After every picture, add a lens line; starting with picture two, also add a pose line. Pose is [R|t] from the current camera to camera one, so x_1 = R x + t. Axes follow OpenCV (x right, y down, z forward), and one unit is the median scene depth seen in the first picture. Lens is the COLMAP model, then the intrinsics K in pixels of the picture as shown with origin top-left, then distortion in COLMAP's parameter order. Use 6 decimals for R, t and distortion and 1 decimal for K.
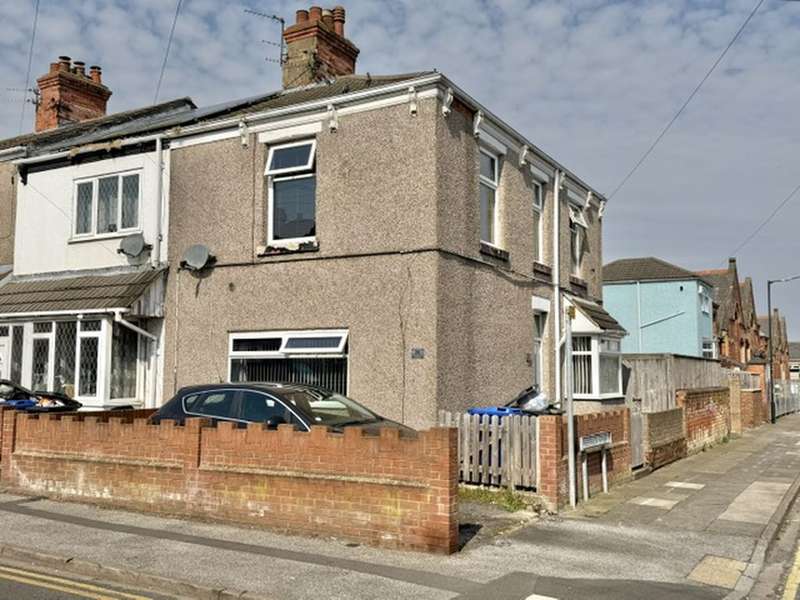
lens RADIAL K [[764.3, 0, 400.2], [0, 764.3, 305.2], [0, 0, 1]] dist [0.011812, 0.000000]
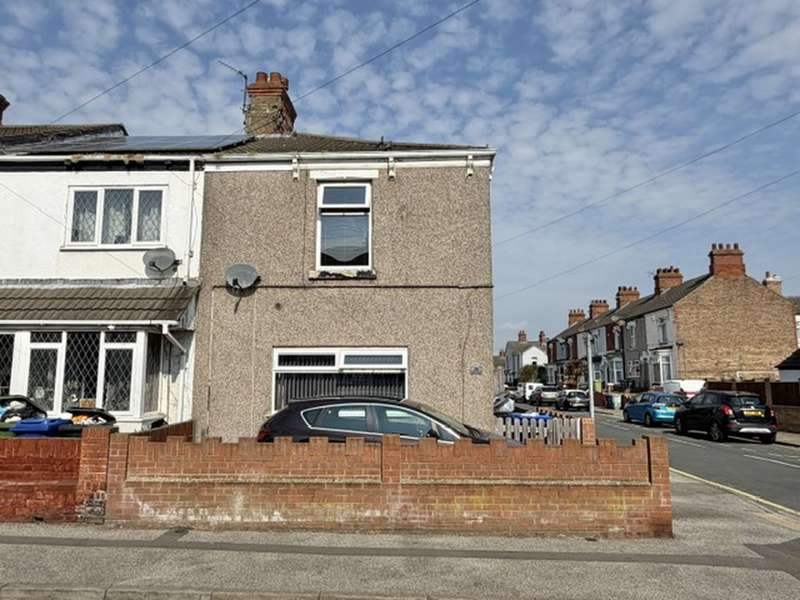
lens RADIAL K [[560.2, 0, 402.1], [0, 560.2, 297.8], [0, 0, 1]] dist [-0.025902, 0.026538]
pose [[0.891176, 0.061367, 0.449488, -0.445082], [-0.038656, 0.997477, -0.059541, 0.005257], [-0.452008, 0.035686, 0.891300, 0.226308]]
